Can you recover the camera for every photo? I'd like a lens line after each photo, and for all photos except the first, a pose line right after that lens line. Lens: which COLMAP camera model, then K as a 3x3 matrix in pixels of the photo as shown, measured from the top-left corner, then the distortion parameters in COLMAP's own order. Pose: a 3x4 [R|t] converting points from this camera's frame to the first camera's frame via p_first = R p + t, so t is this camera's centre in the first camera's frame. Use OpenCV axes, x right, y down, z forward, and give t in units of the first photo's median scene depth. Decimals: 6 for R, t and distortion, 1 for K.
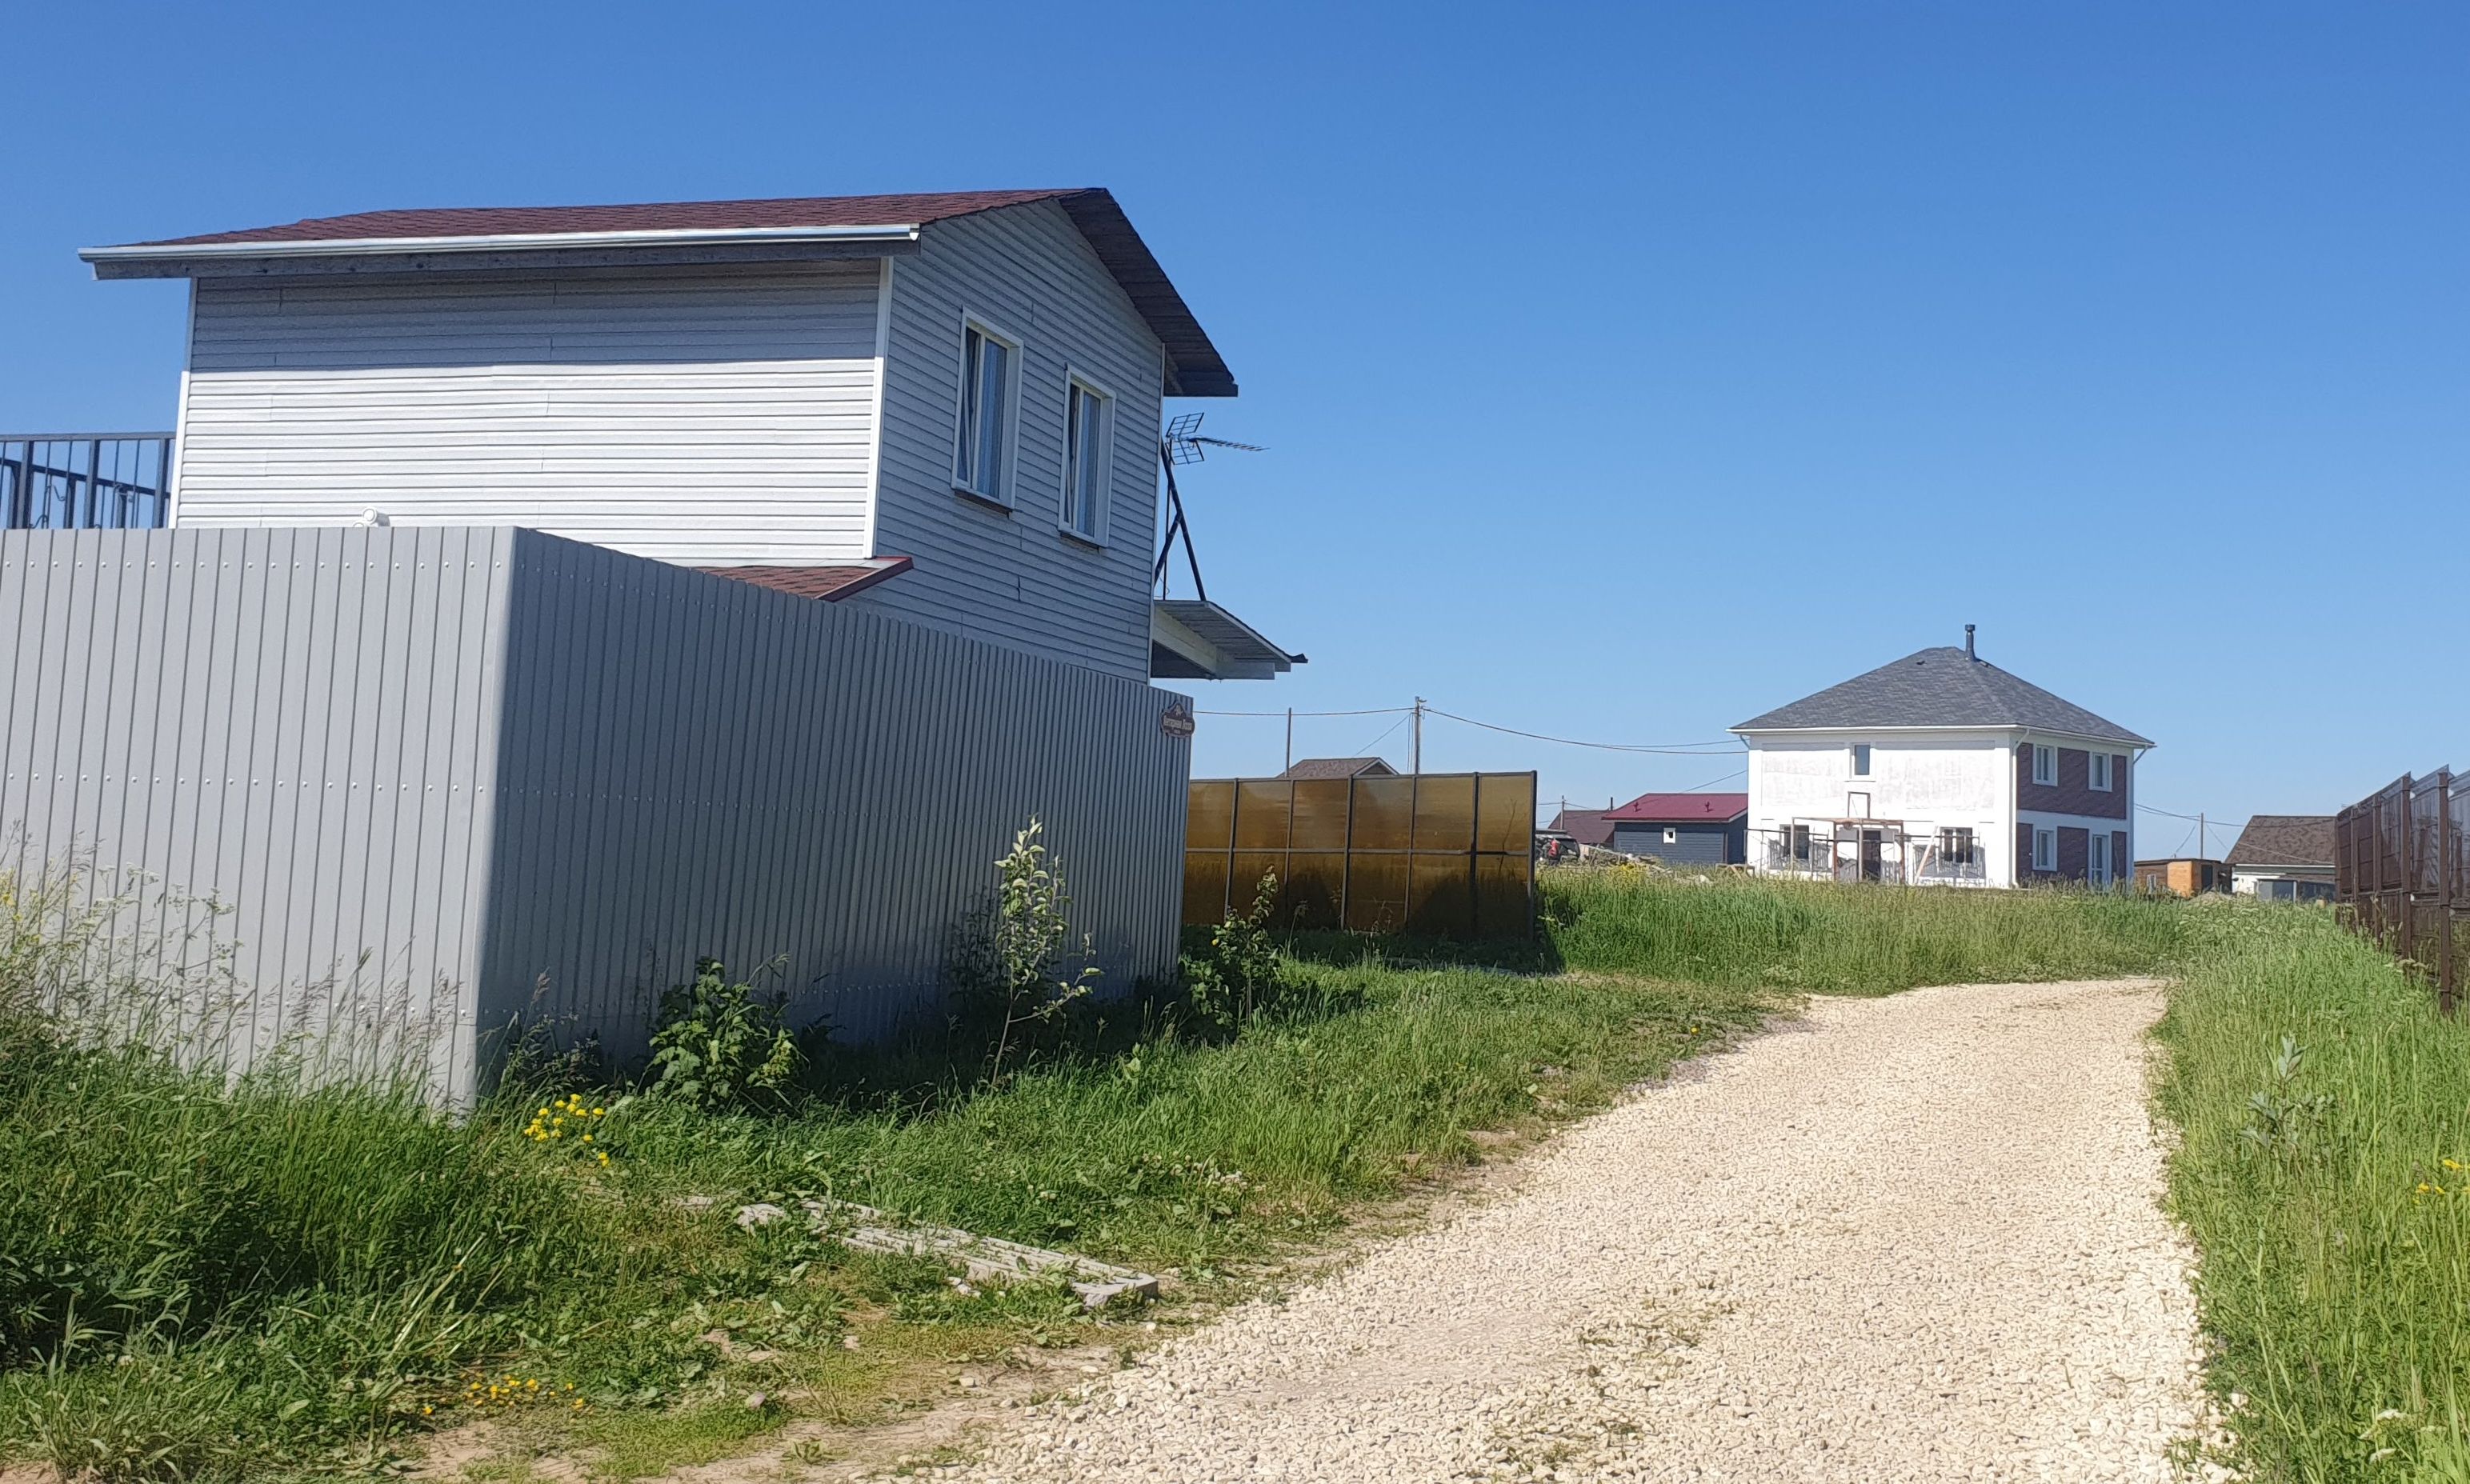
lens RADIAL K [[2542.2, 0, 1235.0], [0, 2542.2, 742.0], [0, 0, 1]] dist [0.000508, -0.001238]
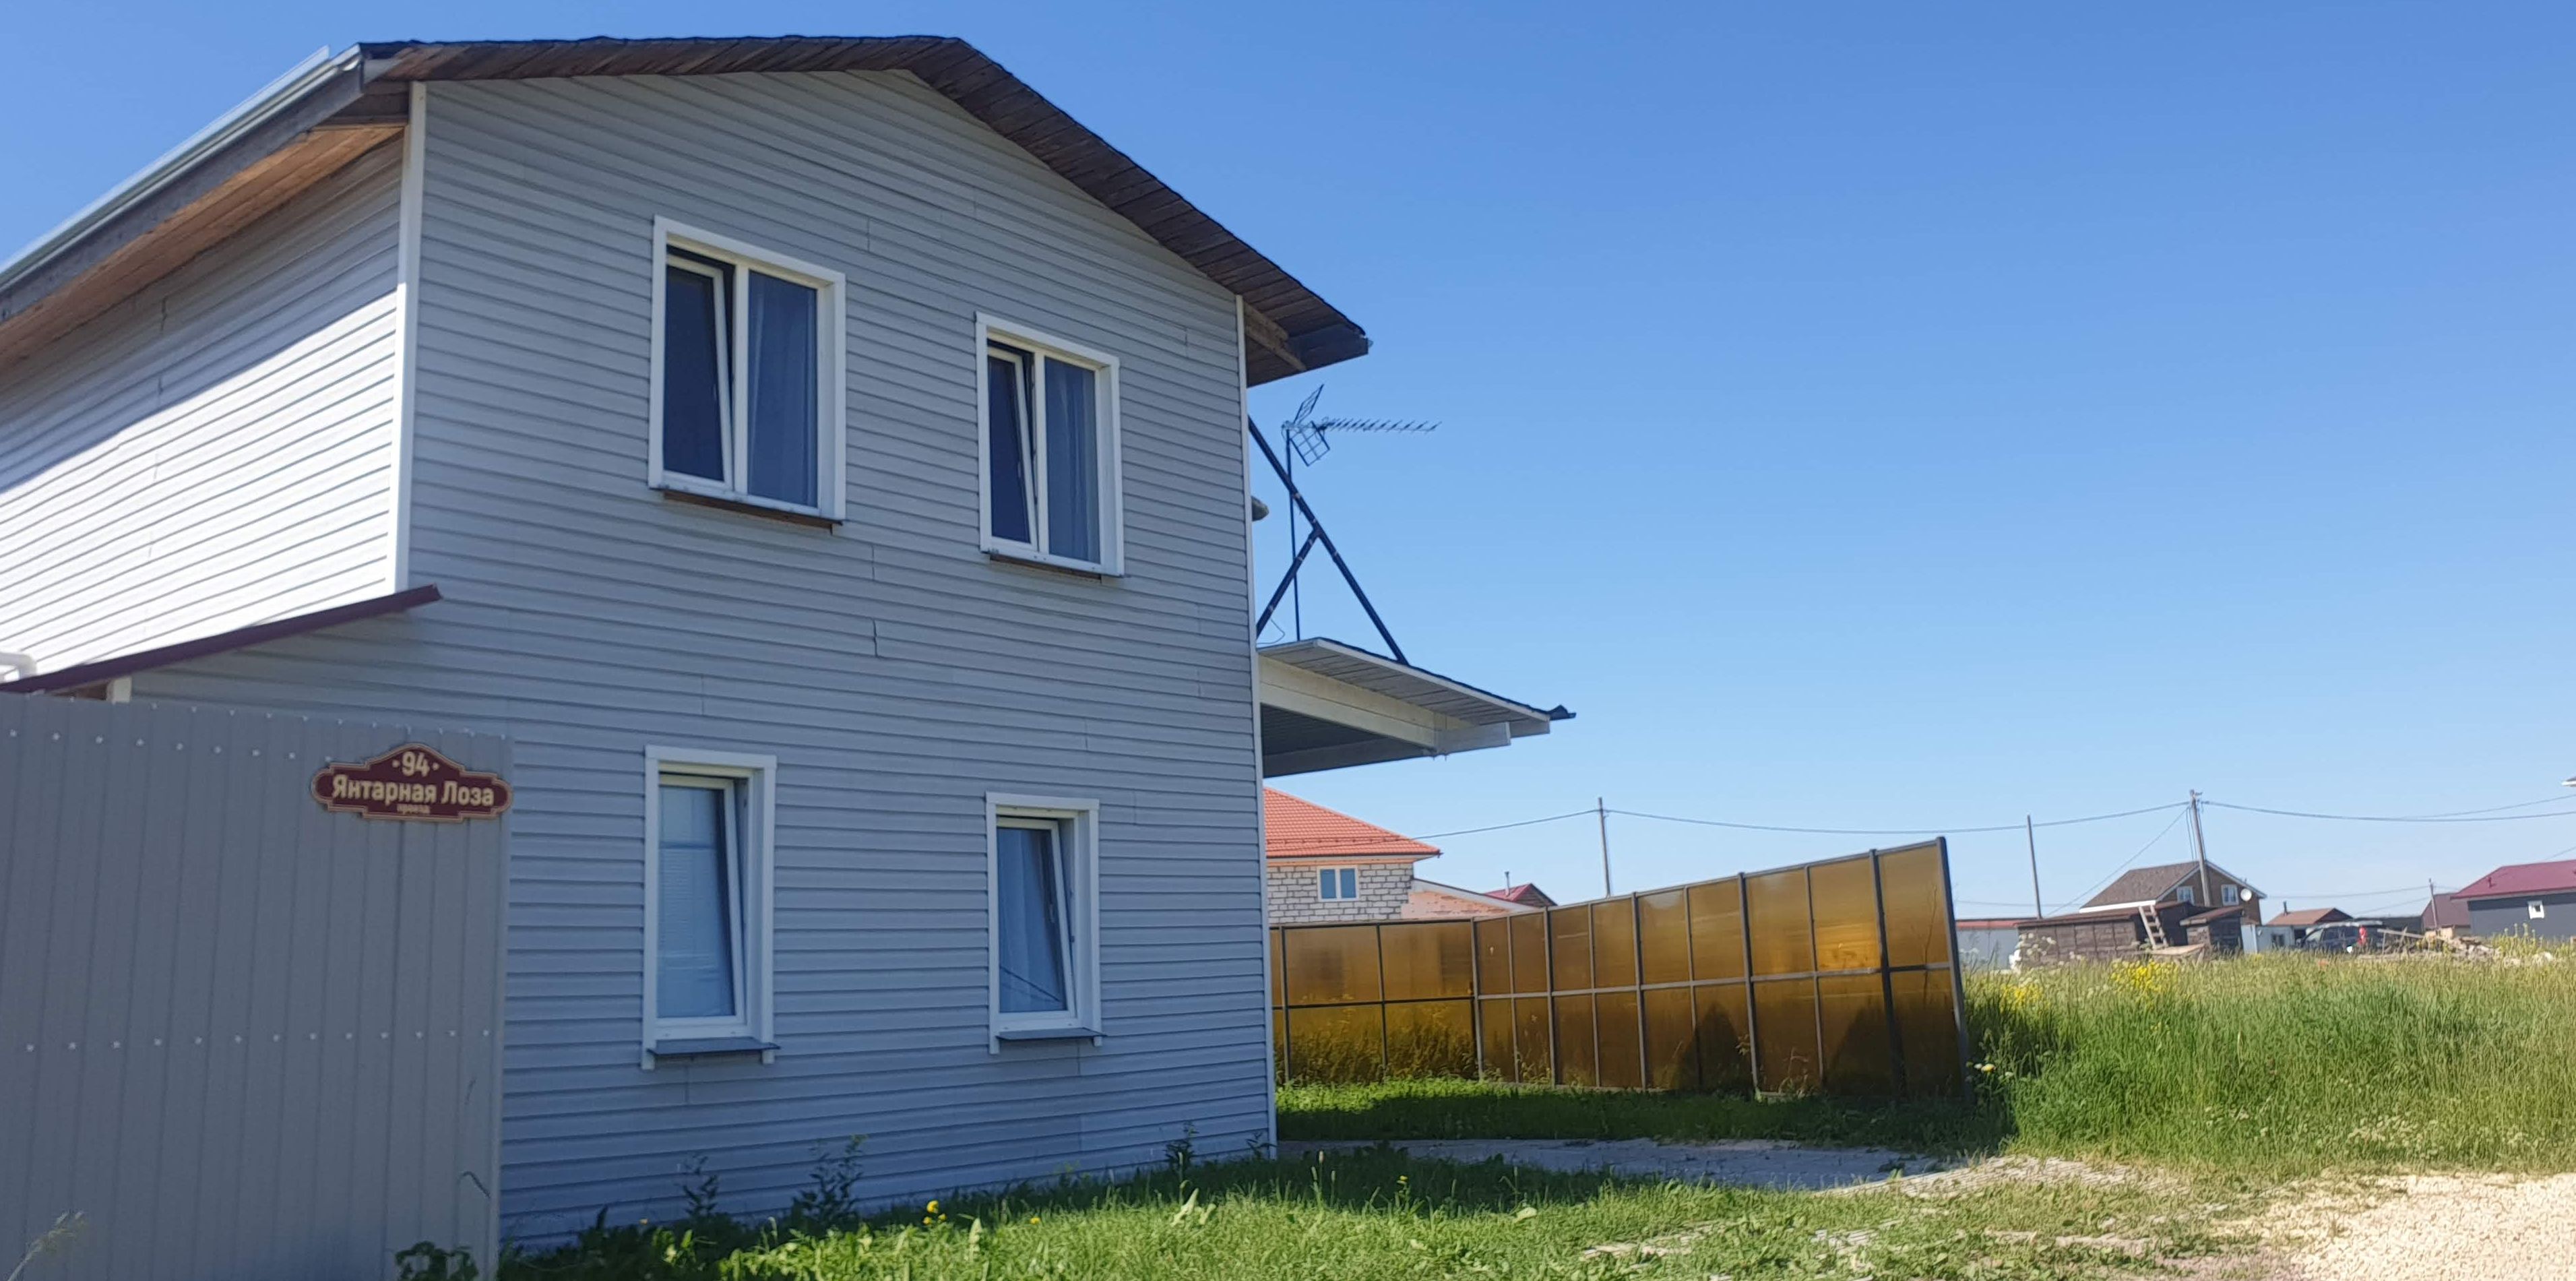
lens RADIAL K [[2017.0, 0, 1288.0], [0, 2017.0, 640.5], [0, 0, 1]] dist [0.077588, -0.004513]
pose [[0.918743, -0.147449, -0.366292, 0.176427], [0.099388, 0.984149, -0.146879, 0.024021], [0.382143, 0.098539, 0.918835, 0.478397]]
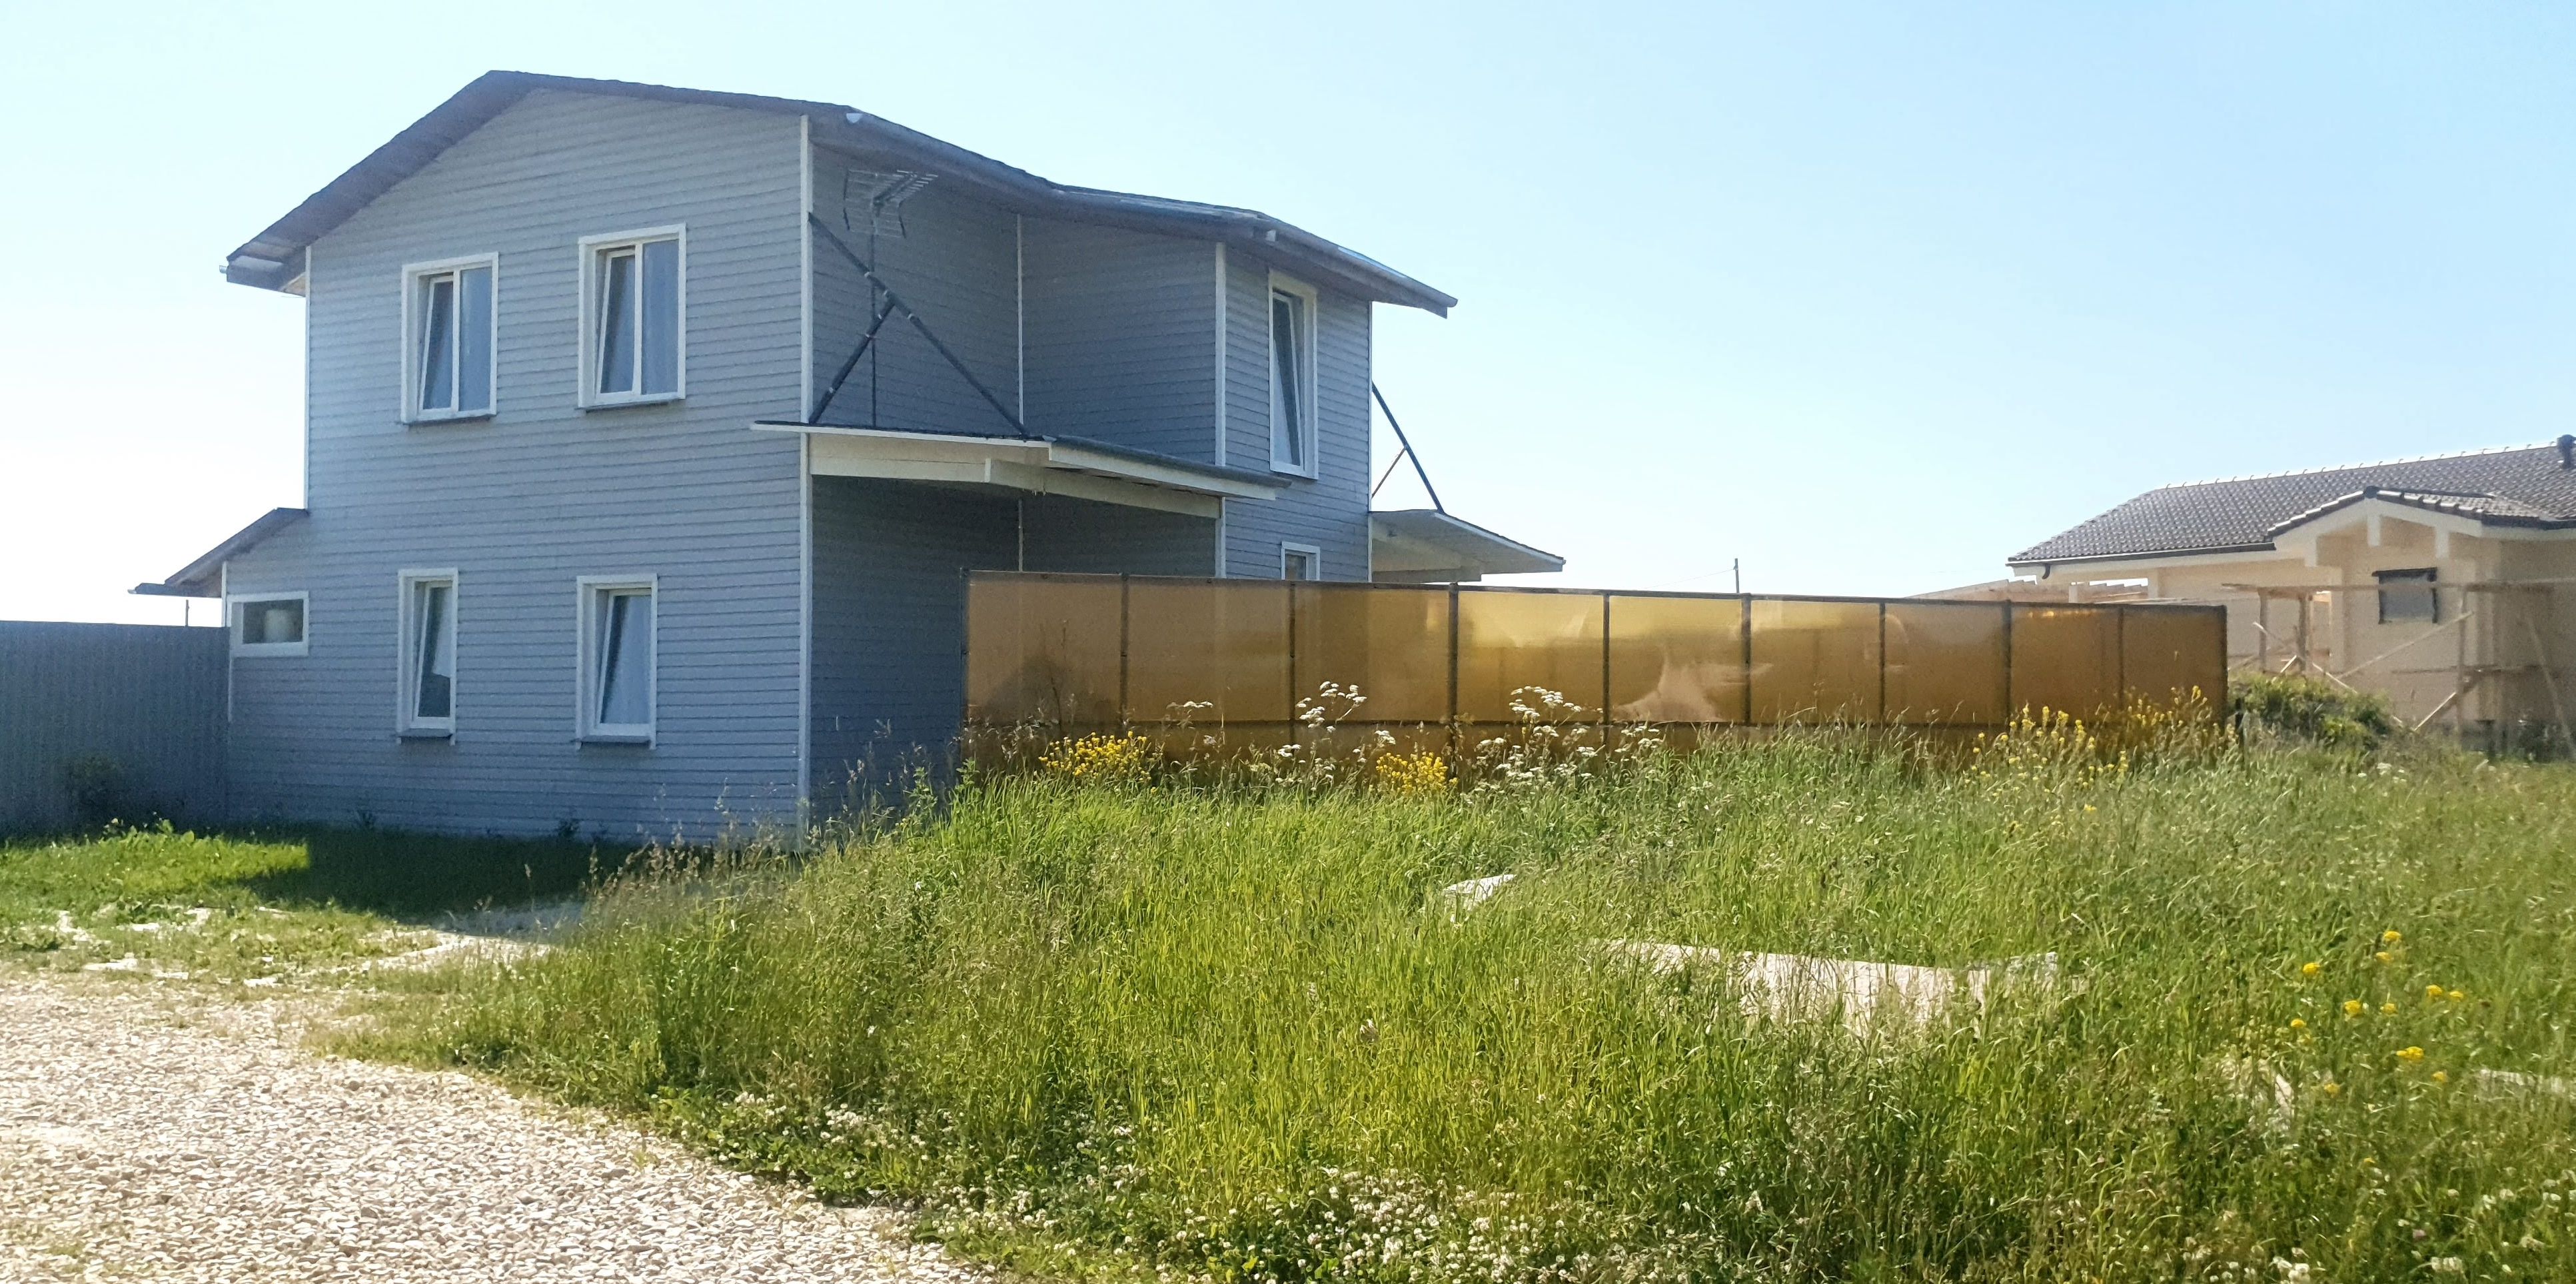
lens RADIAL K [[2017.0, 0, 1288.0], [0, 2017.0, 642.0], [0, 0, 1]] dist [0.077588, -0.004513]
pose [[-0.191948, -0.105461, -0.975722, 0.563477], [0.026662, 0.993282, -0.112604, 0.089951], [0.981043, -0.047629, -0.187847, 1.254609]]
